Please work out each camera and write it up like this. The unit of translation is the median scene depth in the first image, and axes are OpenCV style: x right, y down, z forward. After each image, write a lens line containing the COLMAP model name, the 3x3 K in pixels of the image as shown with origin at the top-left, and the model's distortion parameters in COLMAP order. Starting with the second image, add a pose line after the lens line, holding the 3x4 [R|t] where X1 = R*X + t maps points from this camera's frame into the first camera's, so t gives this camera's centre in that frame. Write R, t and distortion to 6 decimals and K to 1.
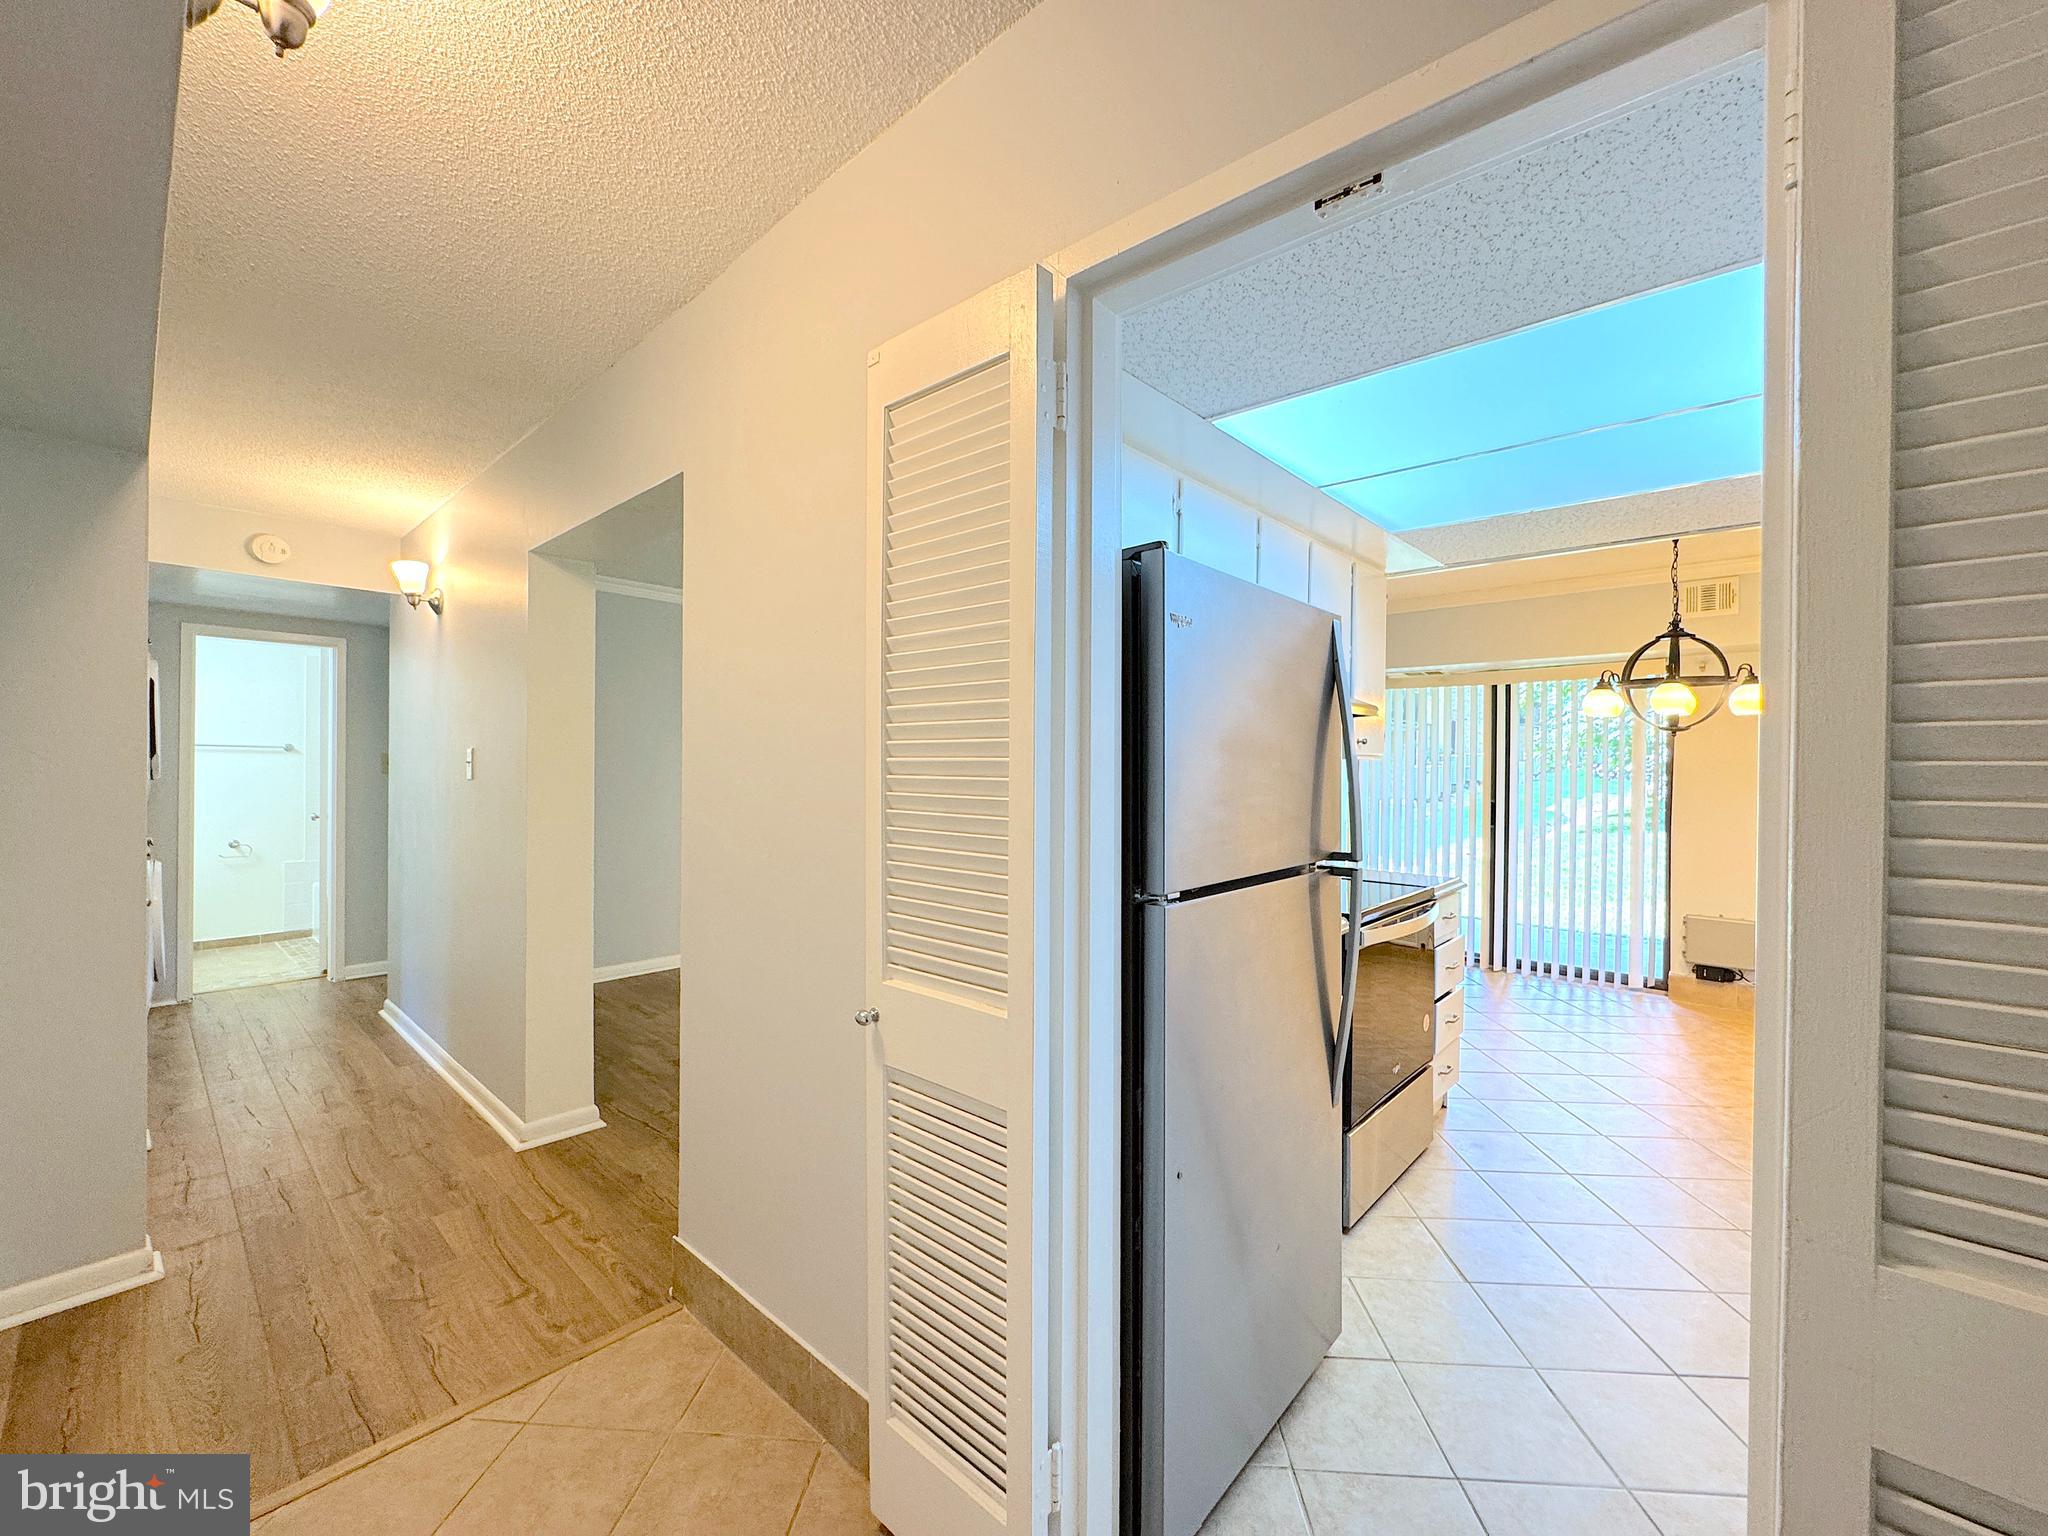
lens RADIAL K [[821.4, 0, 1026.9], [0, 821.4, 769.4], [0, 0, 1]] dist [0.002062, 0.000212]
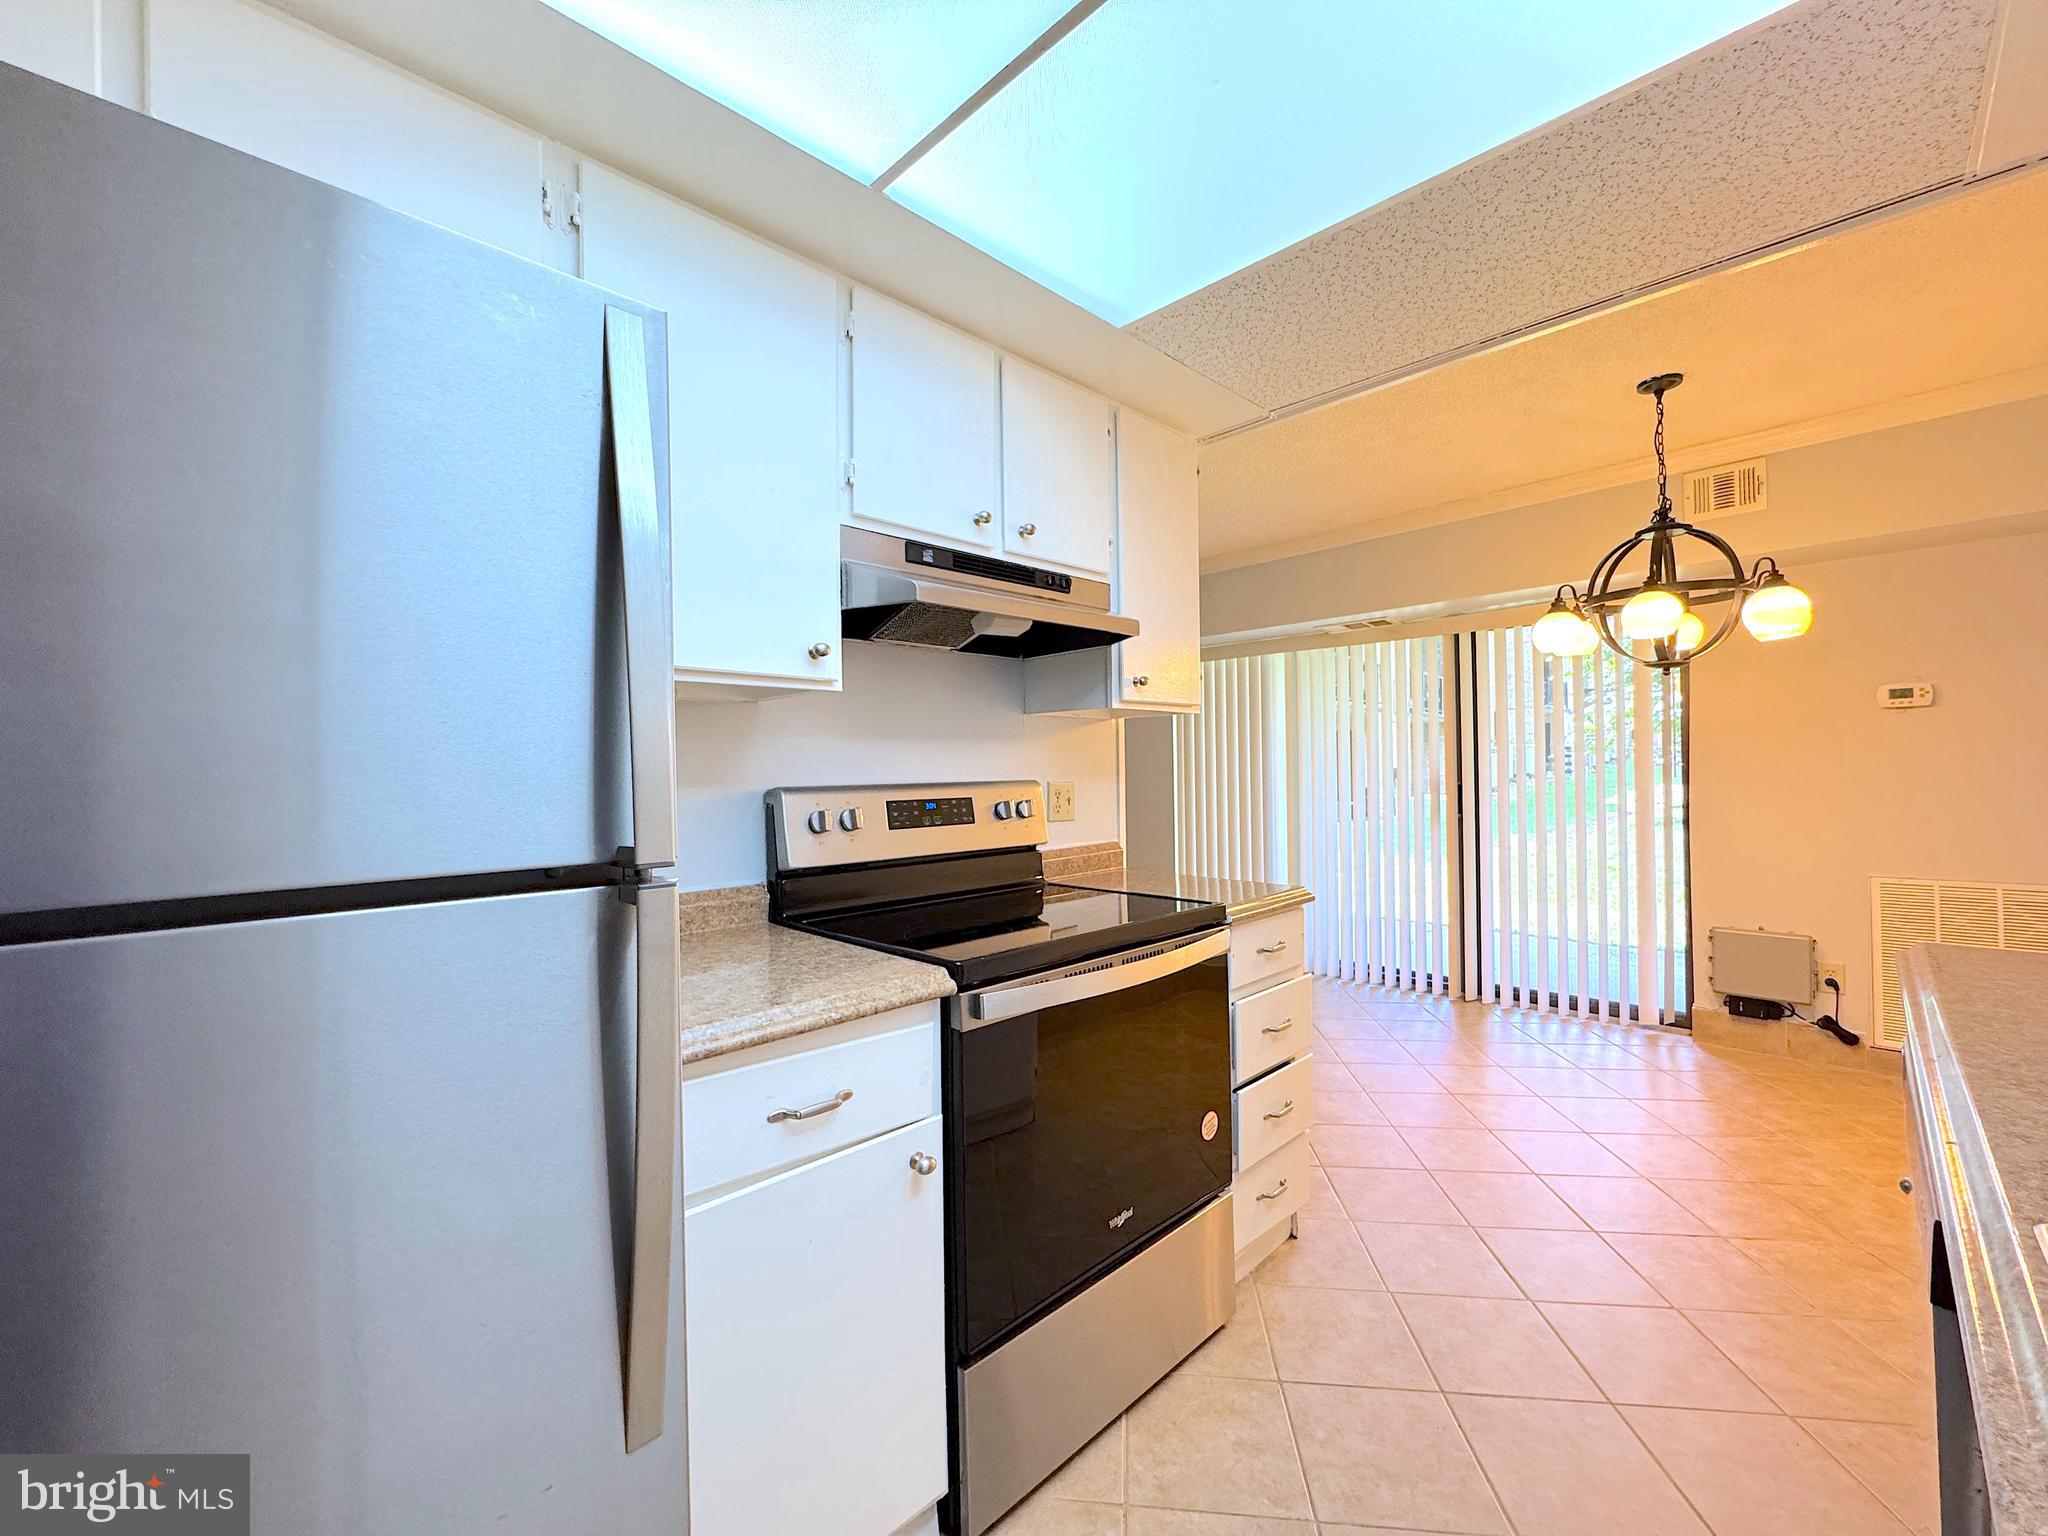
lens RADIAL K [[825.2, 0, 1024.0], [0, 825.2, 768.0], [0, 0, 1]] dist [0.000662, -0.000280]
pose [[0.997893, -0.026794, -0.059088, 0.341387], [0.026178, 0.999595, -0.011177, 0.038967], [0.059363, 0.009606, 0.998190, 0.327479]]
